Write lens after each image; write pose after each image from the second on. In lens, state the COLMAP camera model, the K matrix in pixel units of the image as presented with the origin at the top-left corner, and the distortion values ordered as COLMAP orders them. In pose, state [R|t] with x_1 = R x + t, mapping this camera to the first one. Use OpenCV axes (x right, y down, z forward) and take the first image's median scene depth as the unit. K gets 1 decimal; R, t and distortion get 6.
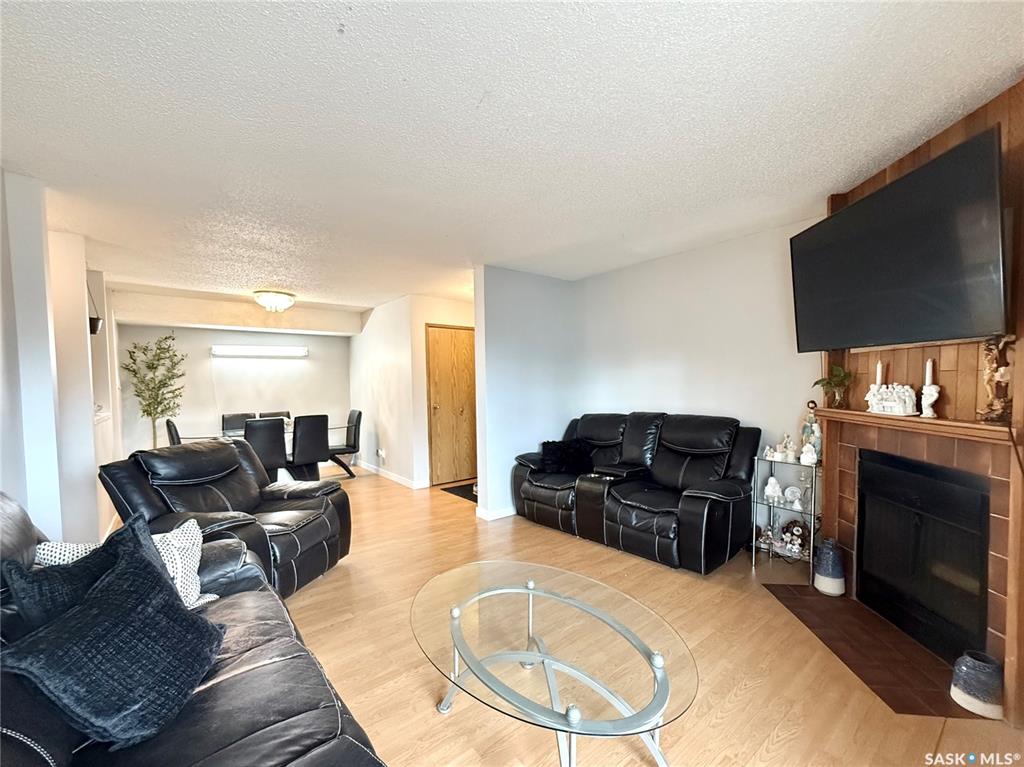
lens RADIAL K [[412.1, 0, 511.5], [0, 412.1, 383.6], [0, 0, 1]] dist [0.000215, 0.000295]
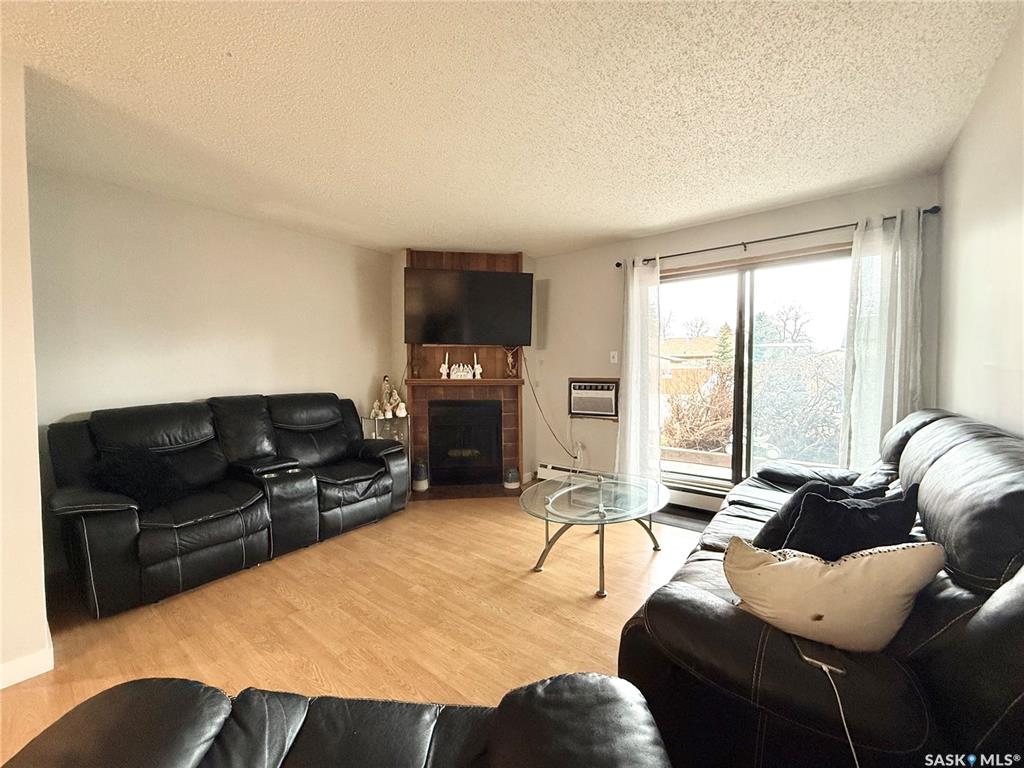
lens RADIAL K [[412.1, 0, 510.9], [0, 412.1, 386.0], [0, 0, 1]] dist [0.000215, 0.000295]
pose [[-0.228869, -0.037912, 0.972719, -0.863471], [-0.002783, 0.999263, 0.038291, 0.021485], [-0.973453, 0.006056, -0.228806, 0.950176]]
